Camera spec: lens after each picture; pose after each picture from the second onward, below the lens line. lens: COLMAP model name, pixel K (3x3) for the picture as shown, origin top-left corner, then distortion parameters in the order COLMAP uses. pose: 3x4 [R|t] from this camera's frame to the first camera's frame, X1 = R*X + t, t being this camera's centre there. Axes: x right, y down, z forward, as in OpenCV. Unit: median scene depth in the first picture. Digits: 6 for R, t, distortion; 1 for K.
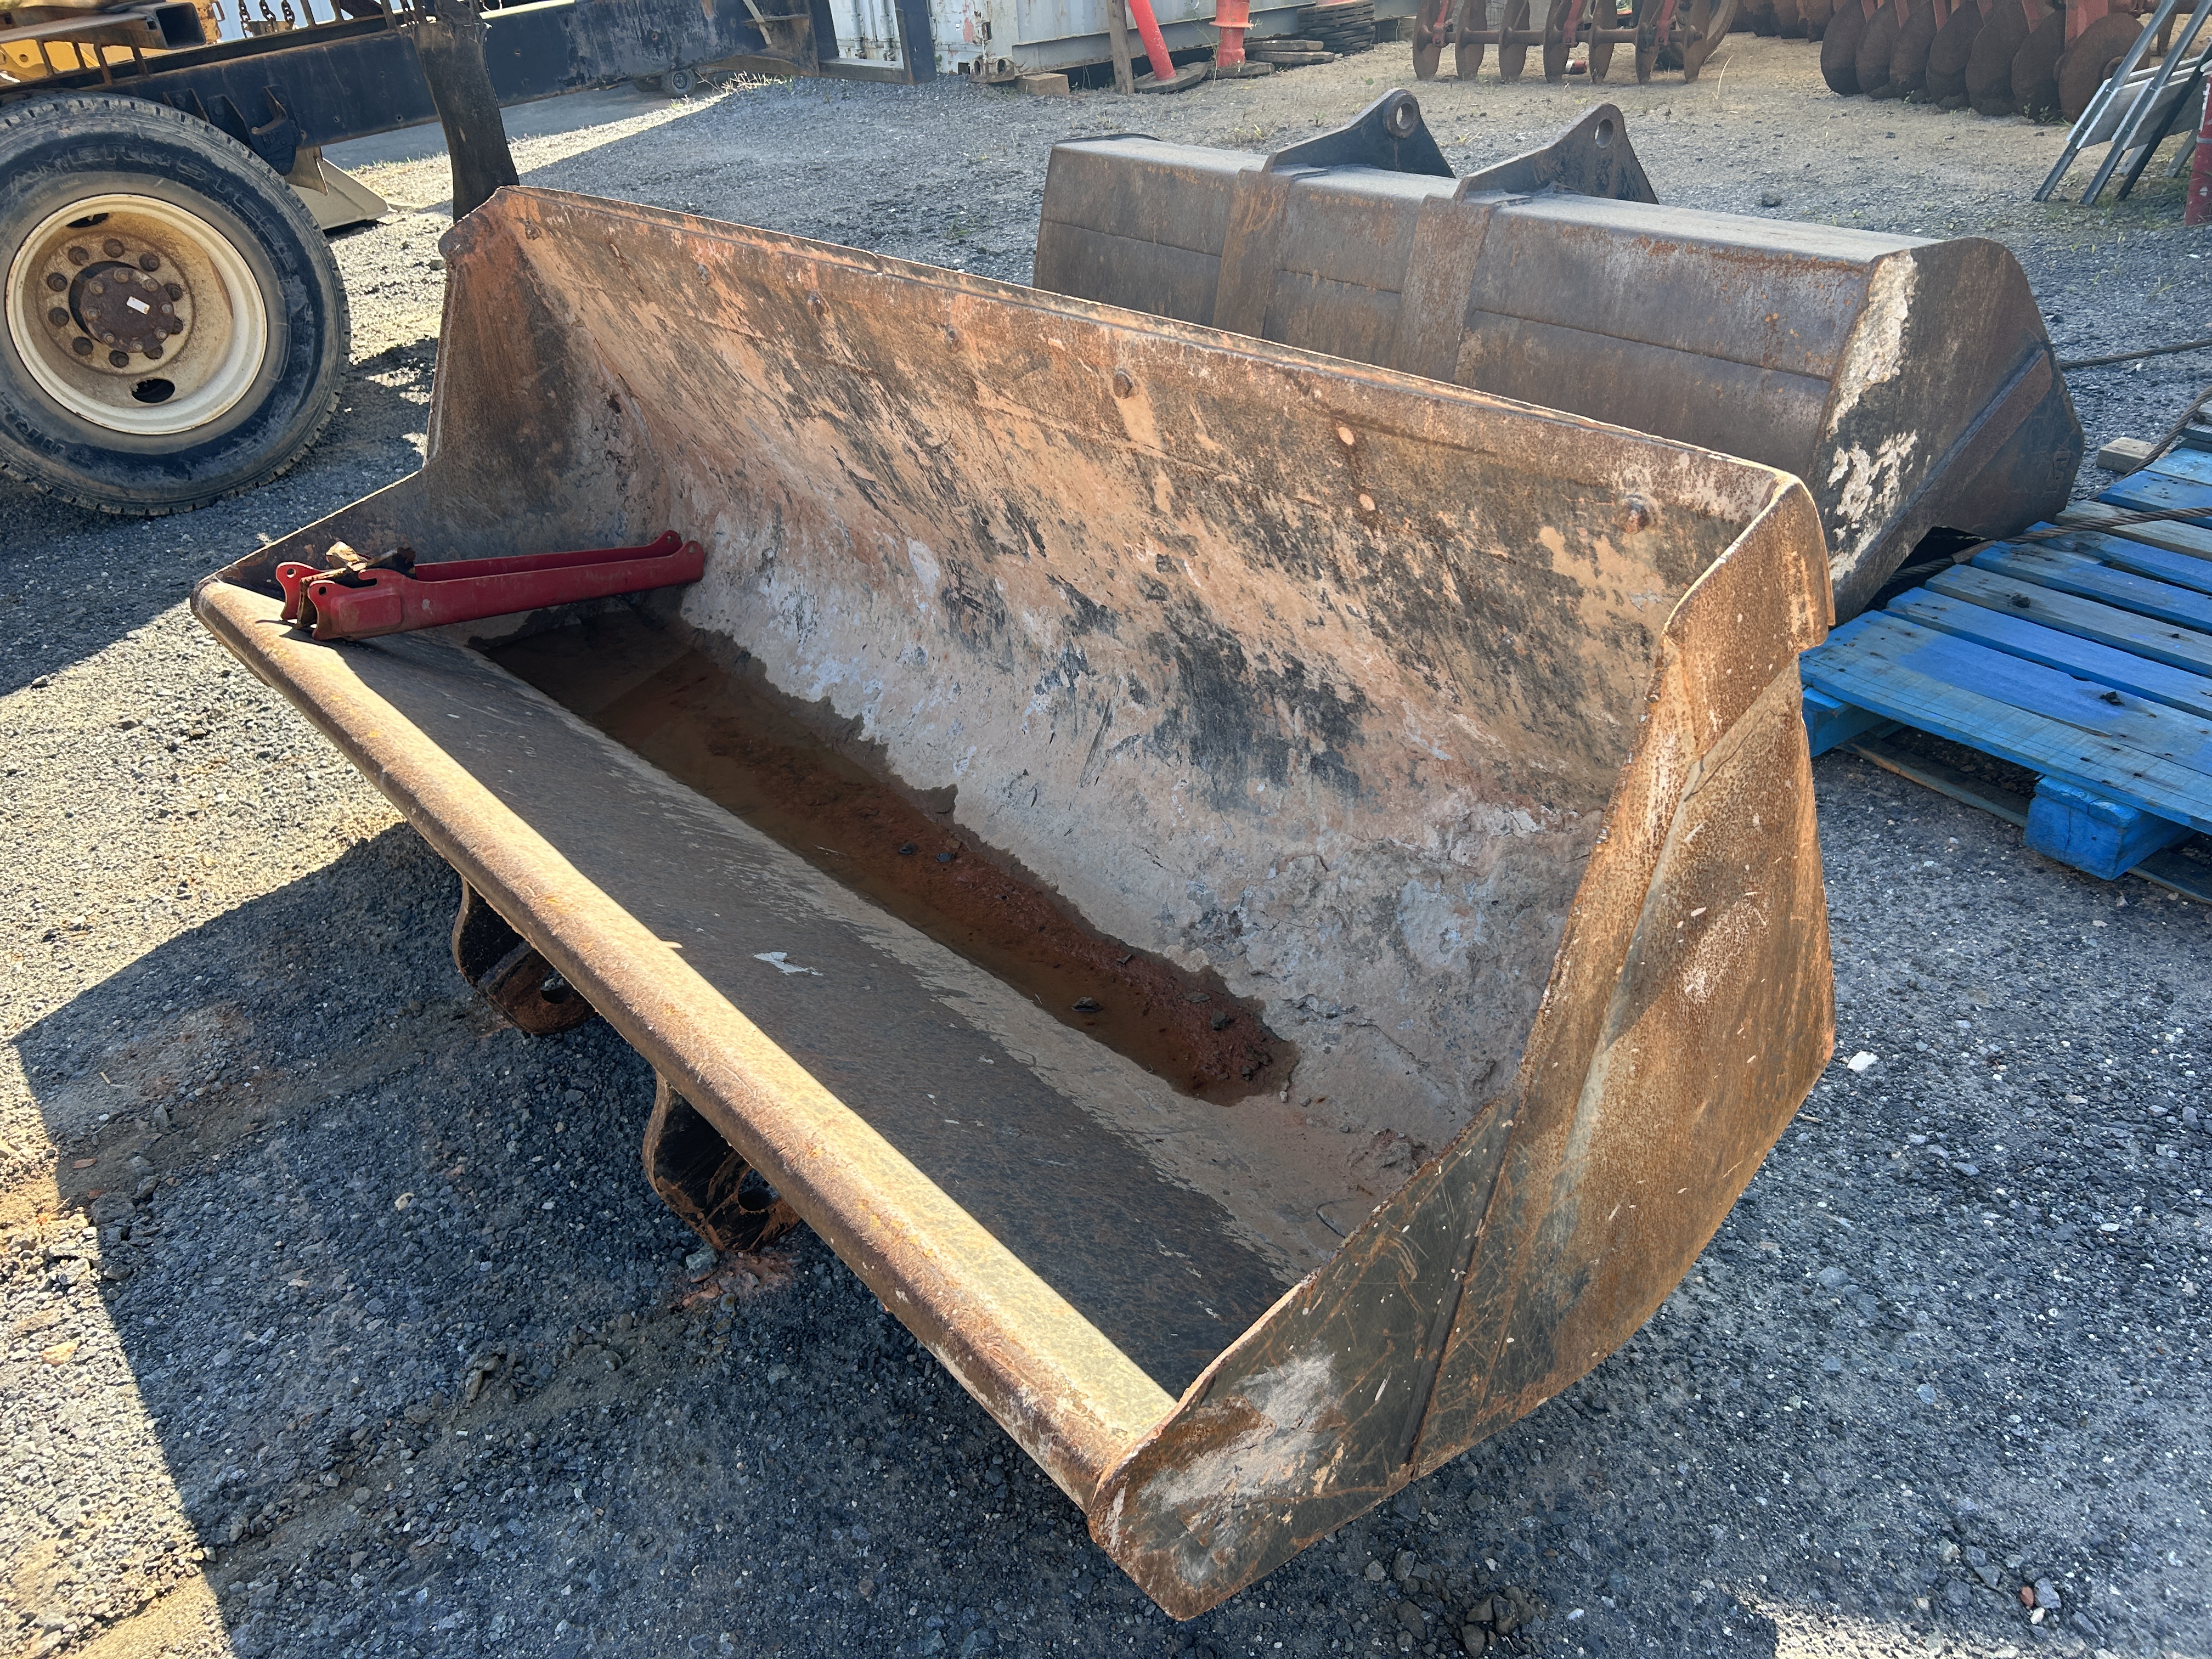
lens RADIAL K [[1663.4, 0, 1109.5], [0, 1663.4, 822.2], [0, 0, 1]] dist [0.060499, -0.067523]
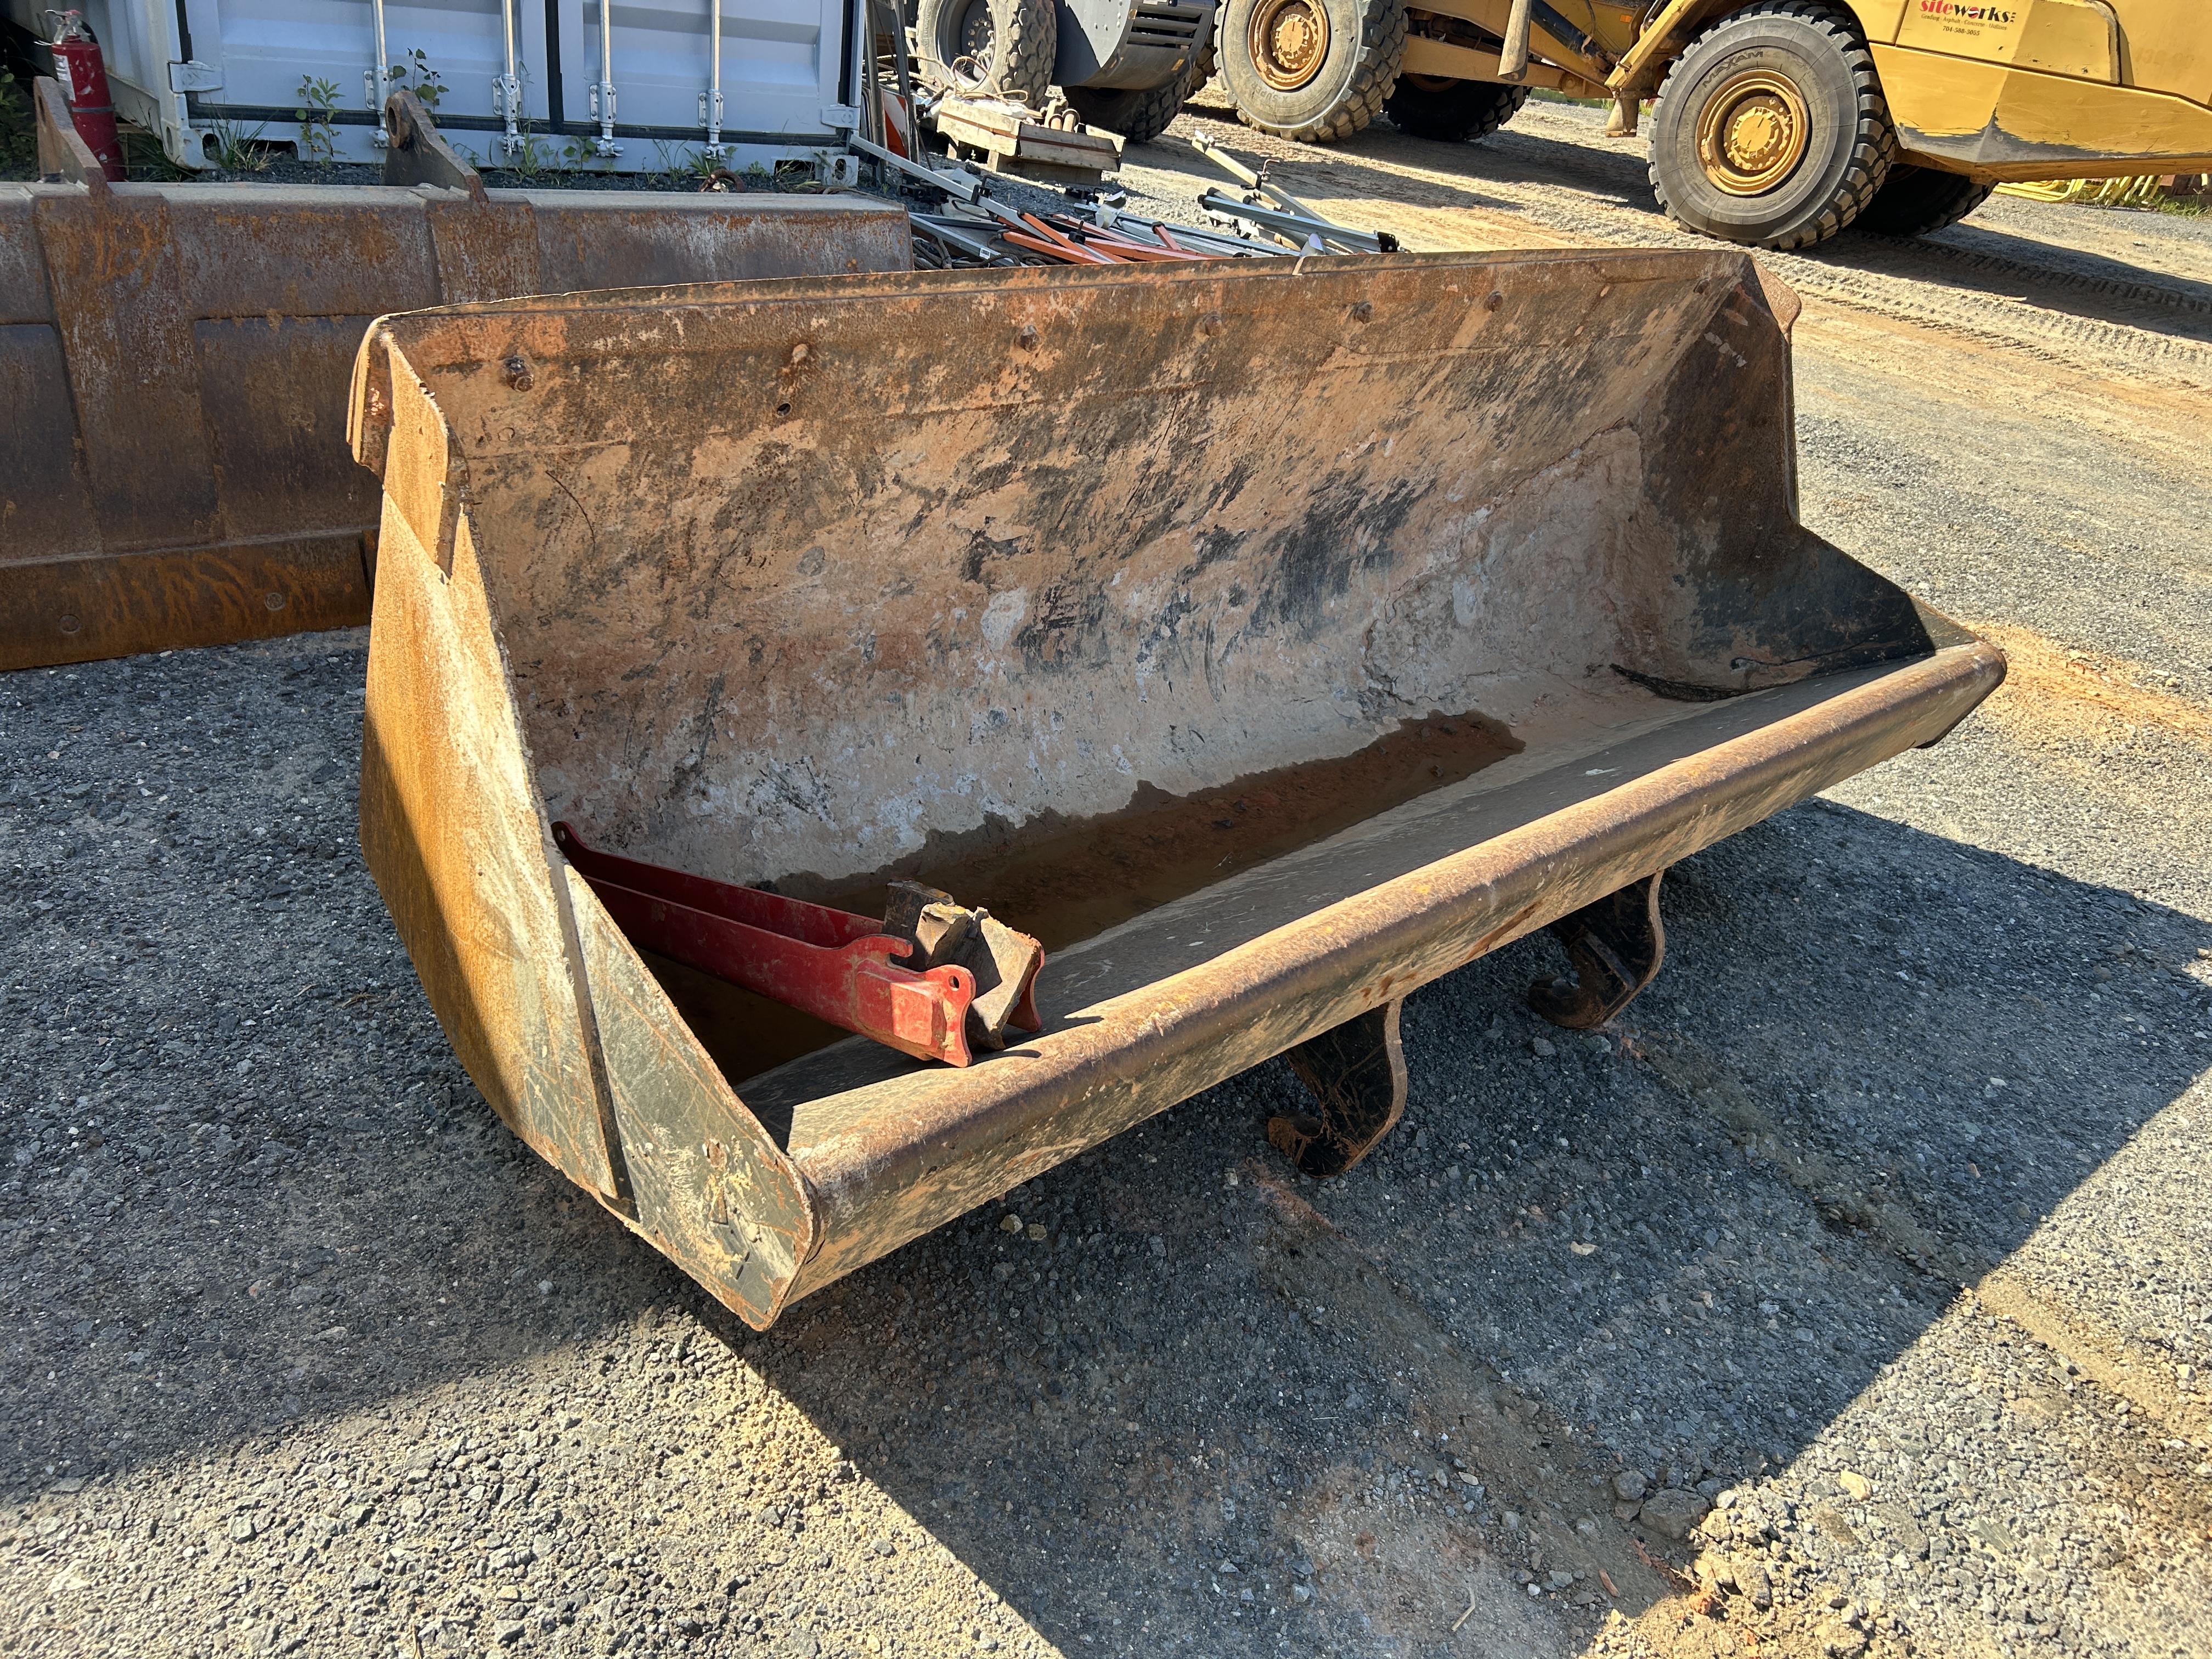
lens RADIAL K [[1663.4, 0, 1107.8], [0, 1663.4, 835.7], [0, 0, 1]] dist [0.060499, -0.067523]
pose [[-0.062196, -0.424141, 0.903458, -1.206814], [0.390304, 0.822787, 0.413139, -0.497542], [-0.918583, 0.378319, 0.114370, 1.065361]]
